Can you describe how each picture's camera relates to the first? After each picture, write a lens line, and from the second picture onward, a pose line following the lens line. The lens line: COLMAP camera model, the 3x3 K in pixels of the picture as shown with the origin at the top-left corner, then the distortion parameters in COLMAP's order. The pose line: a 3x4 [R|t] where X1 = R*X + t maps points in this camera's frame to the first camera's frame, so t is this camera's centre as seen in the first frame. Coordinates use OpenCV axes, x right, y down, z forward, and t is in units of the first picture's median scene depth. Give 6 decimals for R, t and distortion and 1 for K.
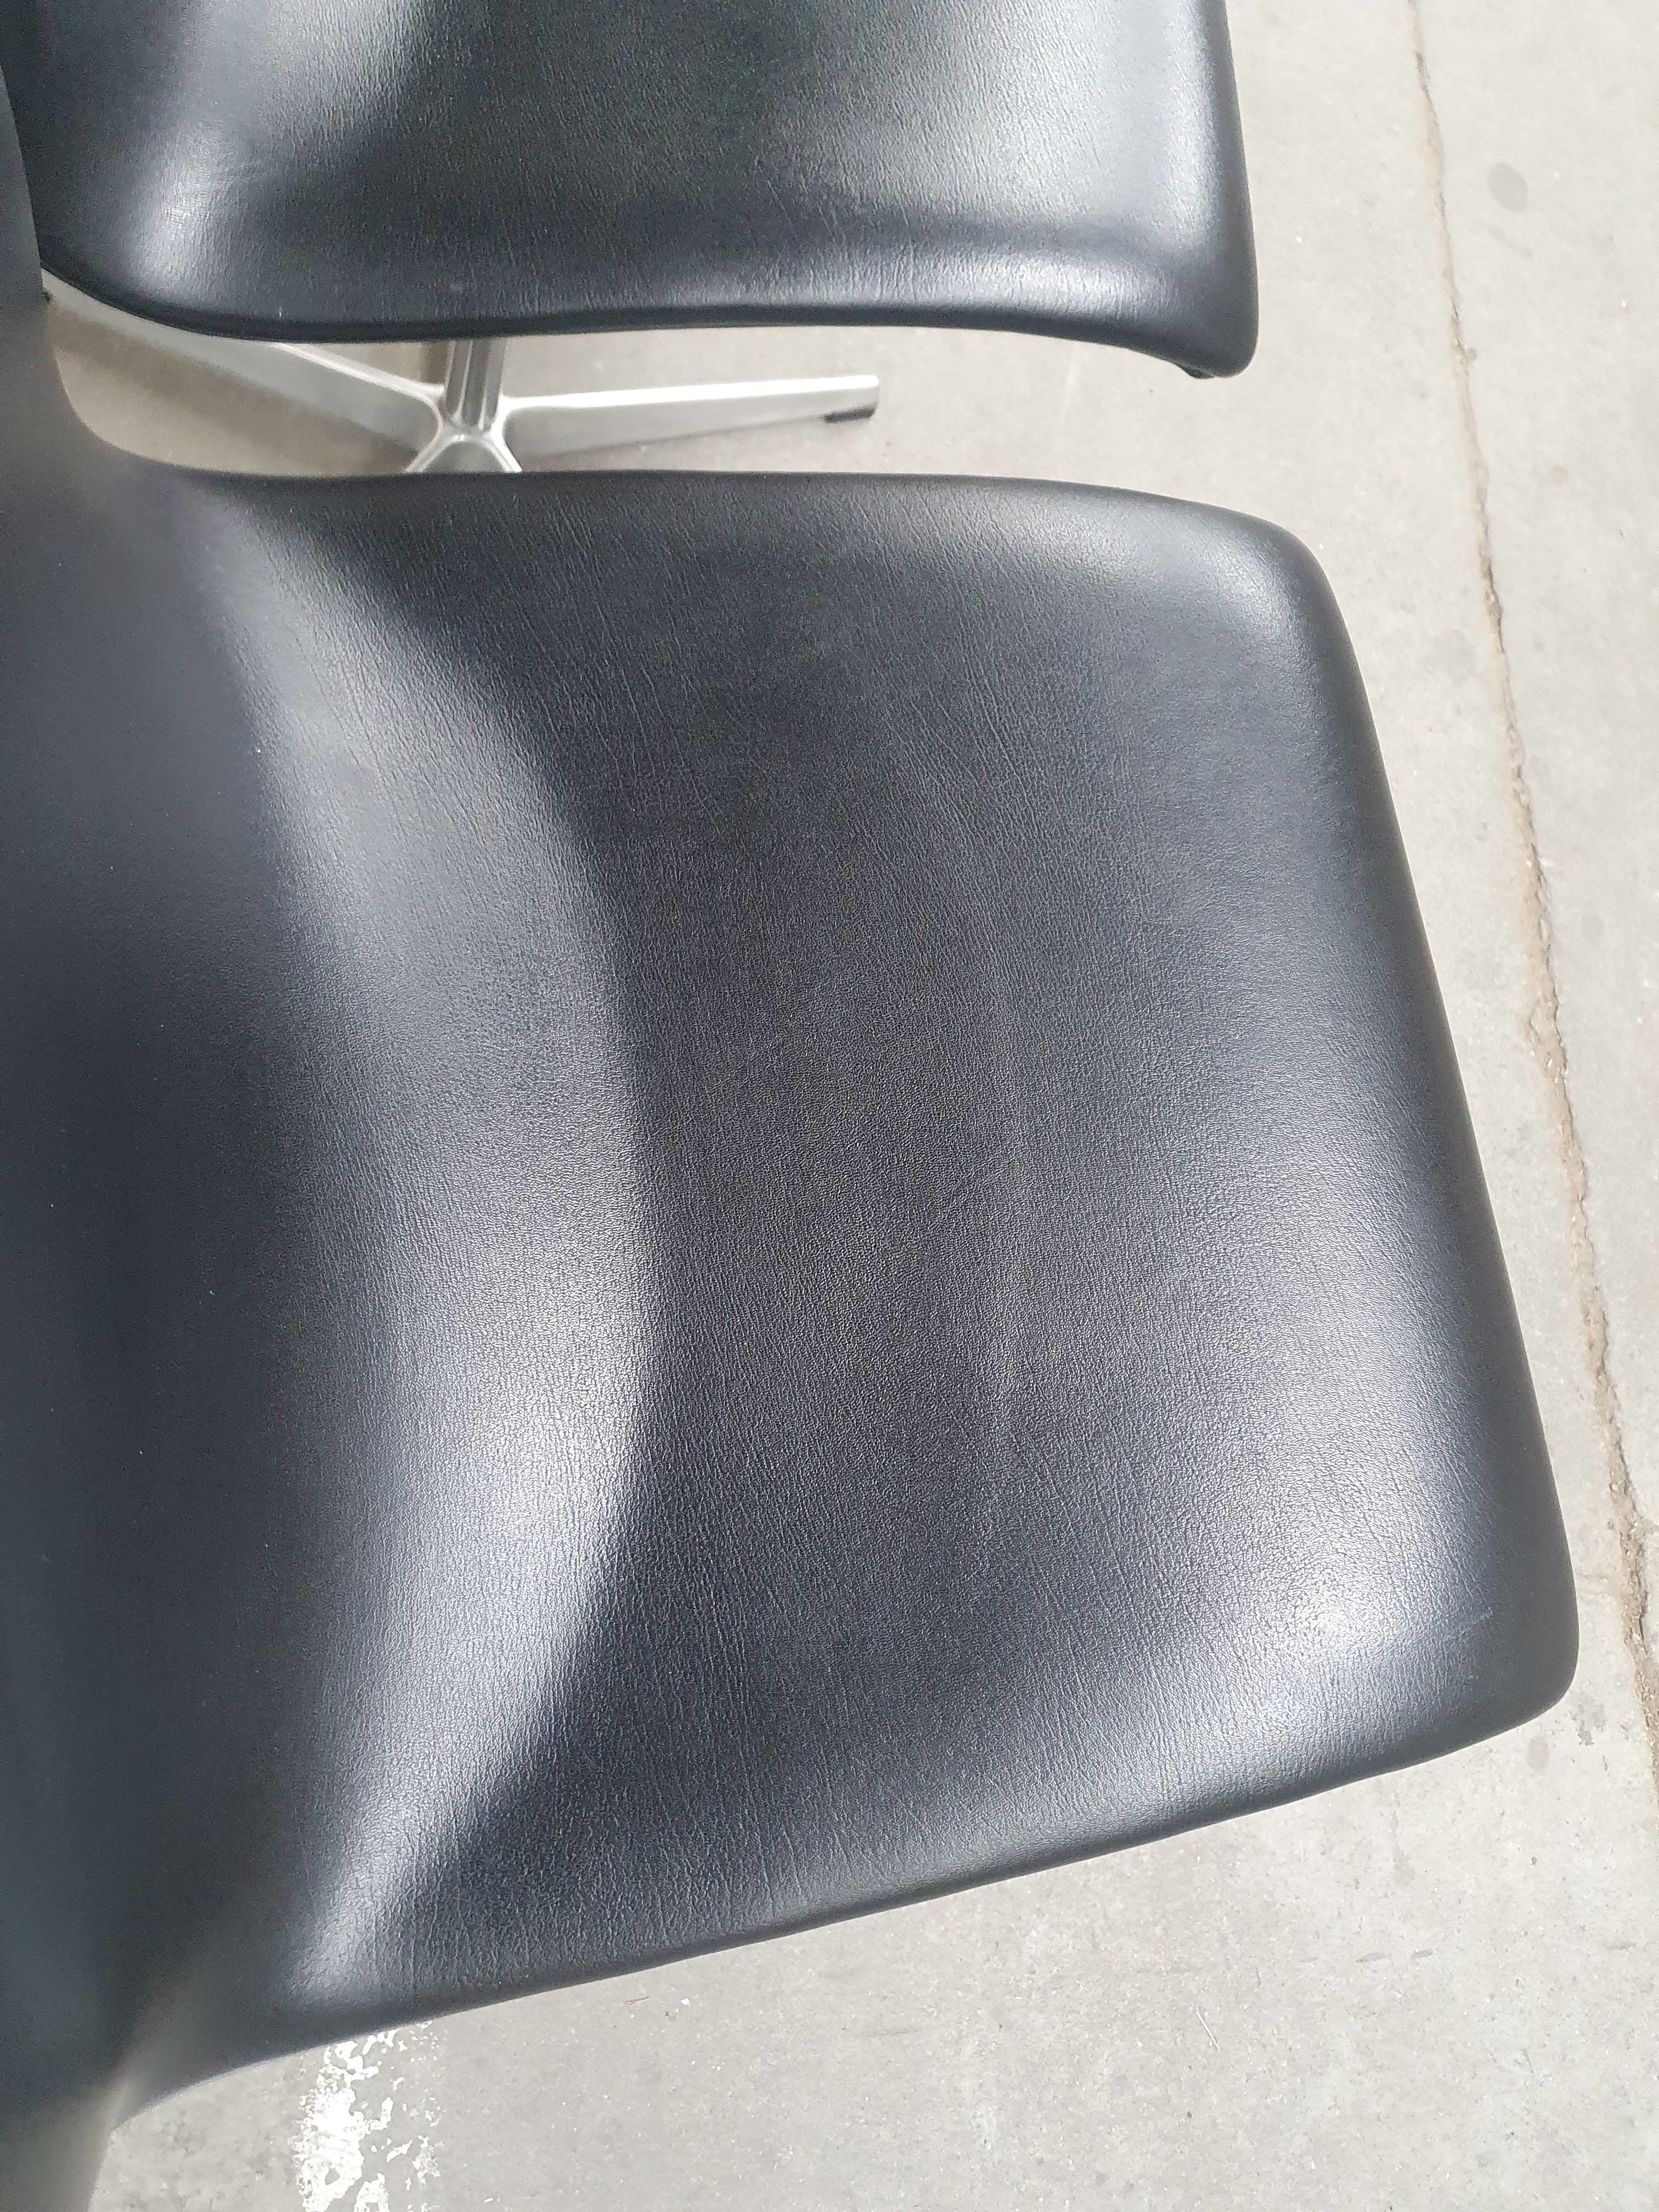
lens RADIAL K [[1725.8, 0, 812.2], [0, 1725.8, 1103.0], [0, 0, 1]] dist [0.005474, 0.011889]
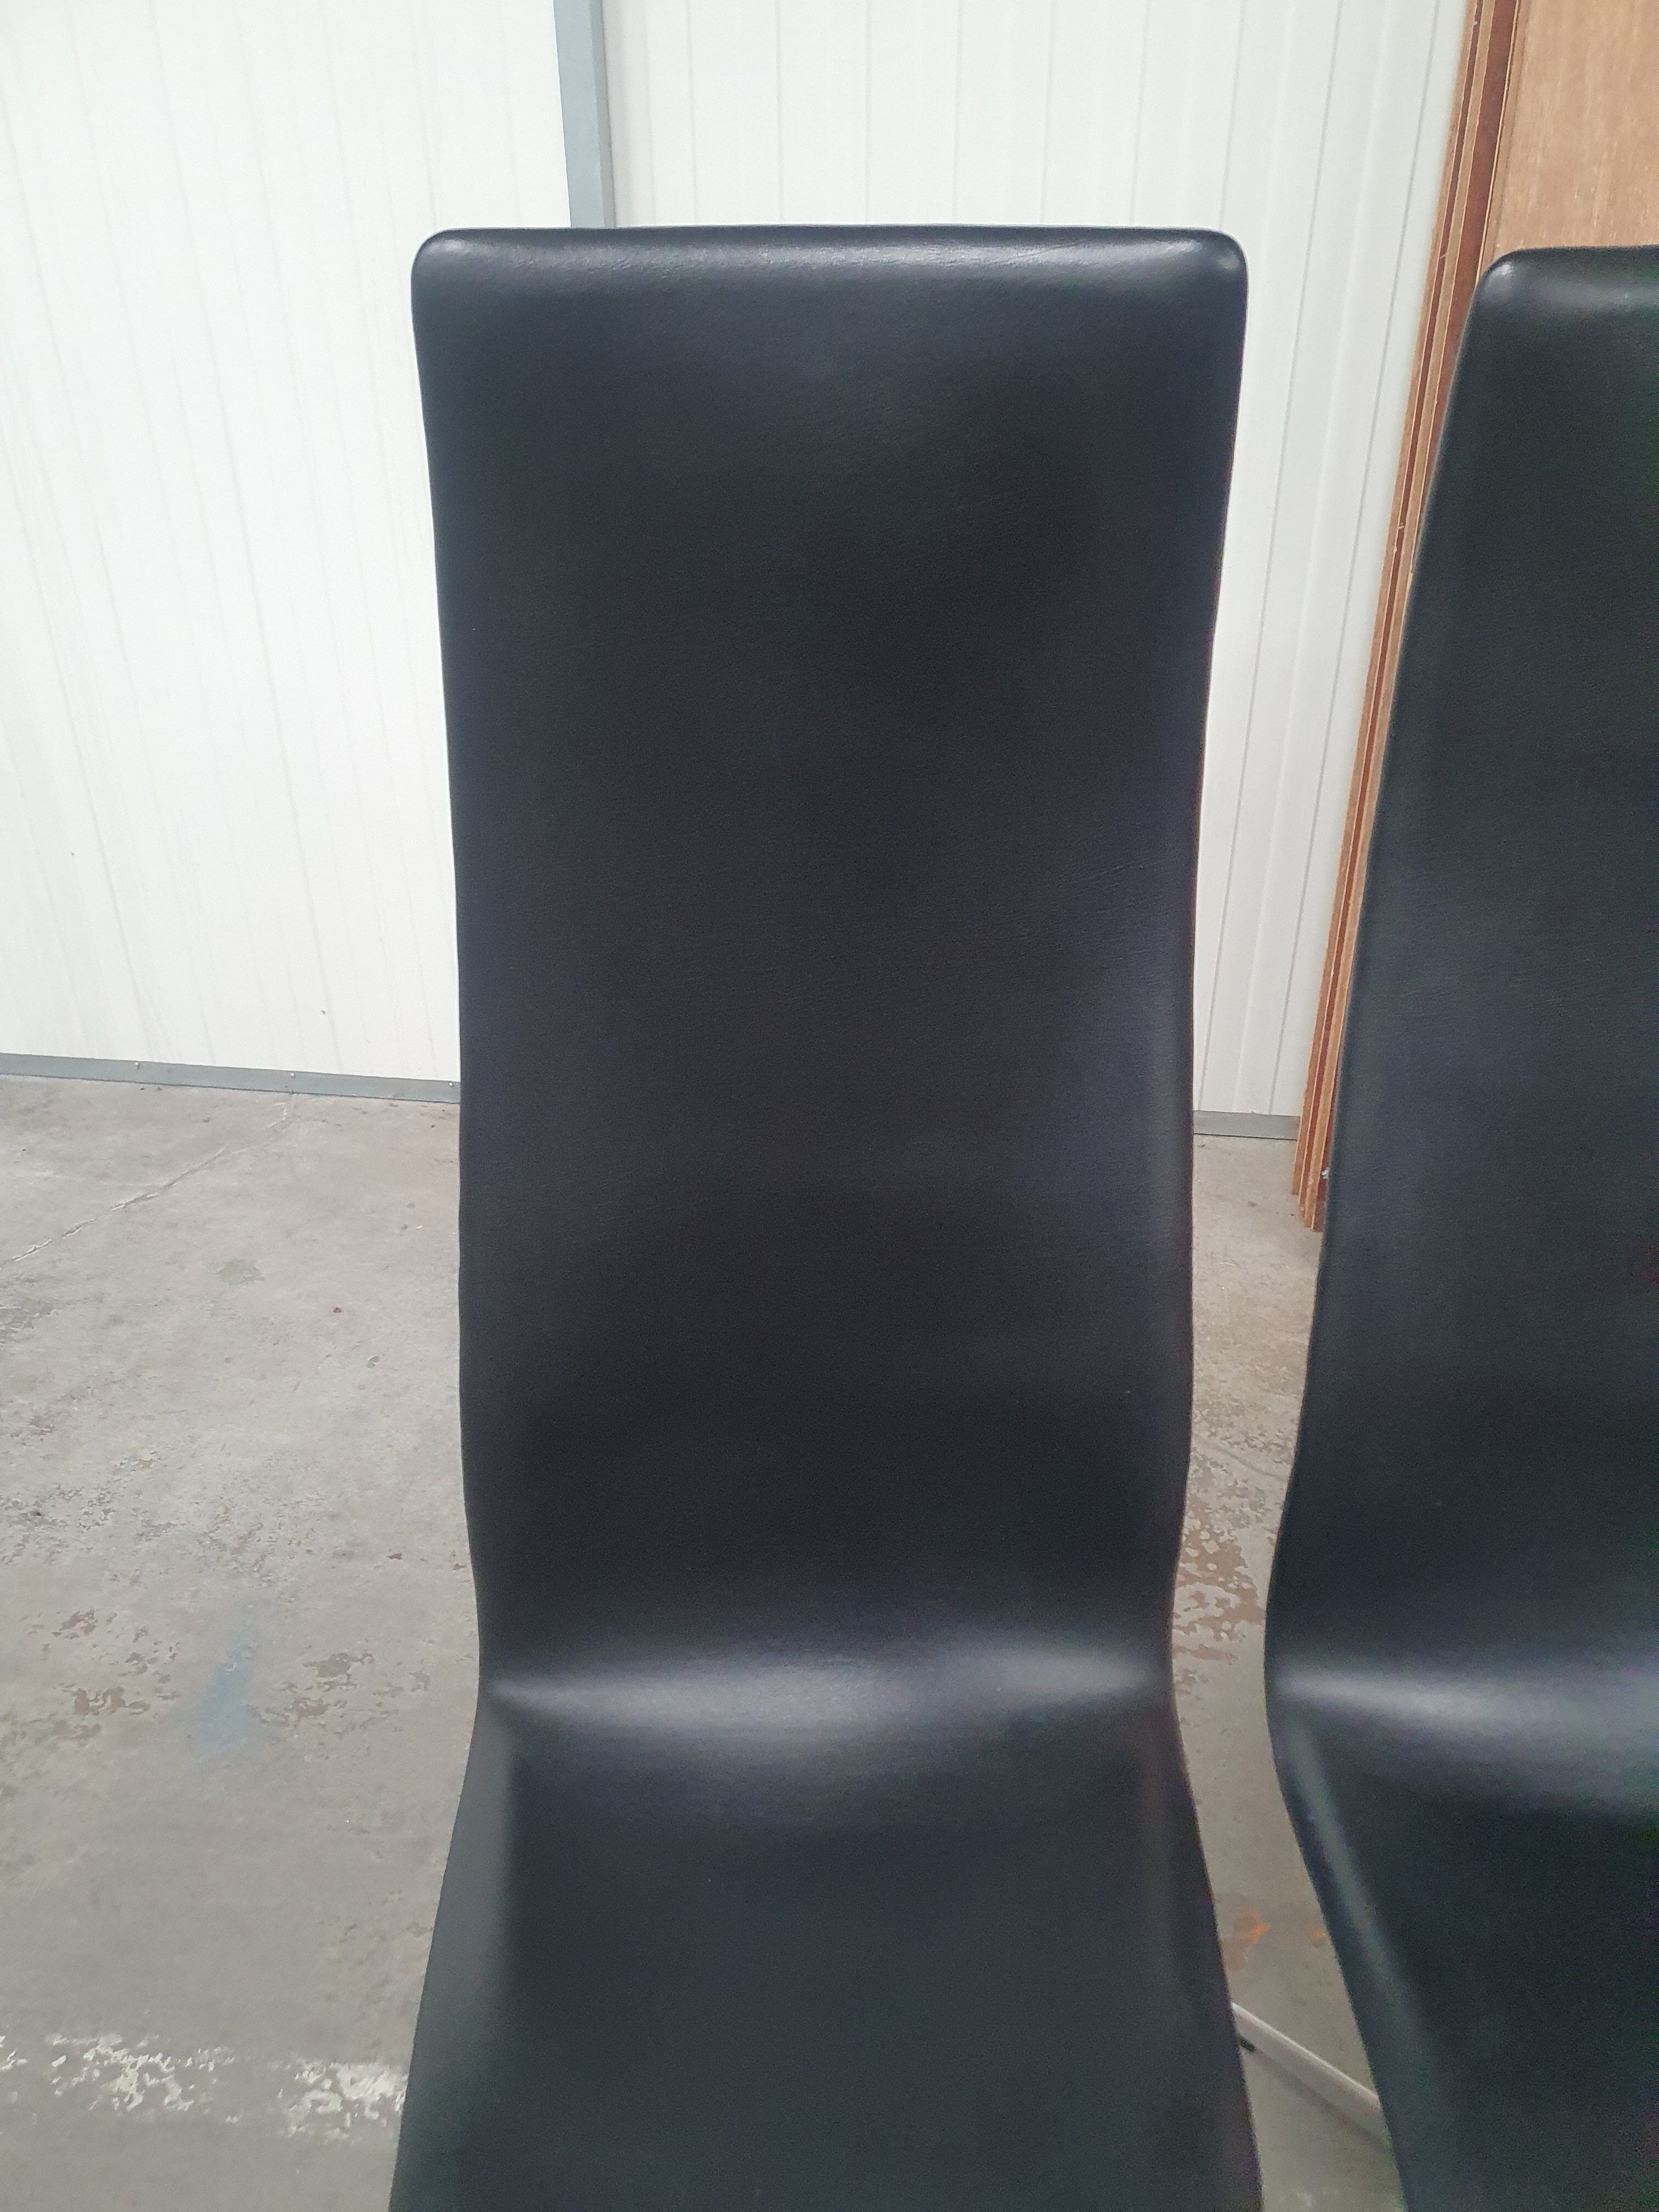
lens RADIAL K [[1725.8, 0, 840.0], [0, 1725.8, 1122.4], [0, 0, 1]] dist [0.005474, 0.011889]
pose [[-0.132344, 0.251411, -0.958790, 0.883750], [-0.961308, 0.203219, 0.185979, -0.299256], [0.241602, 0.946306, 0.214789, -0.130827]]
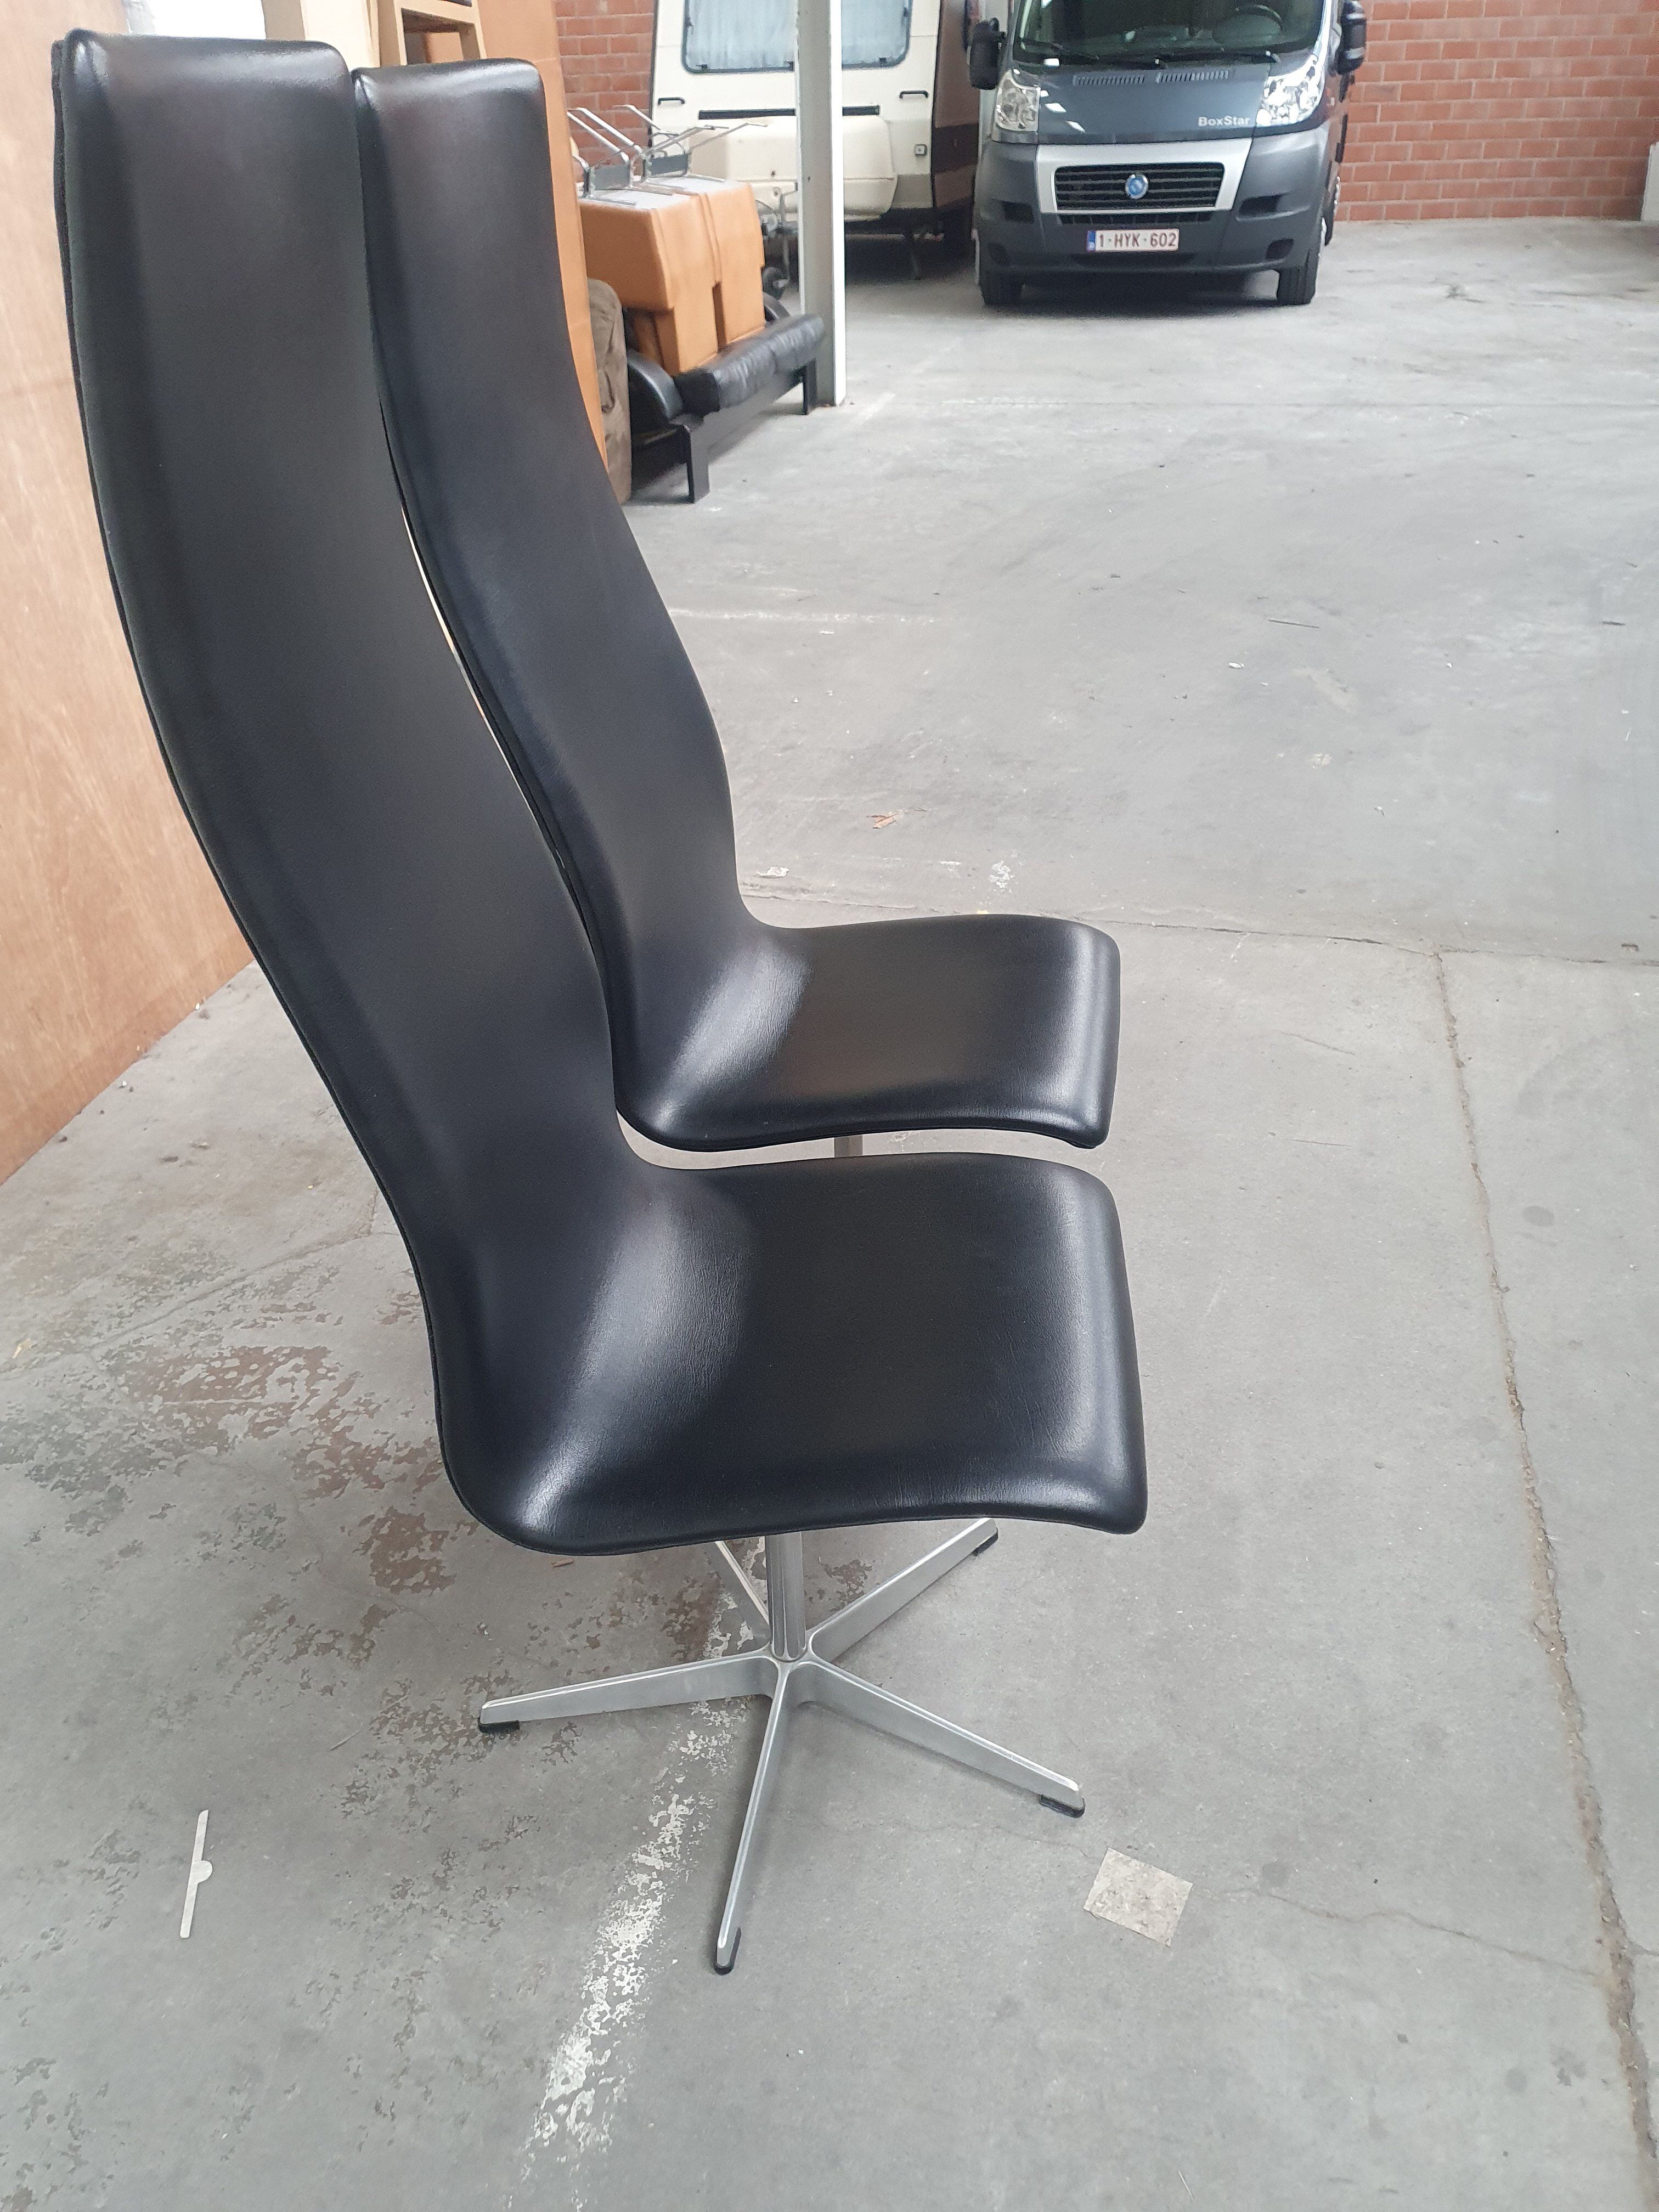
lens RADIAL K [[1725.8, 0, 777.7], [0, 1725.8, 1112.0], [0, 0, 1]] dist [0.005474, 0.011889]
pose [[0.919451, -0.136125, -0.368890, 0.512239], [-0.163661, 0.720549, -0.673813, 0.841228], [0.357526, 0.679911, 0.640231, -0.474607]]
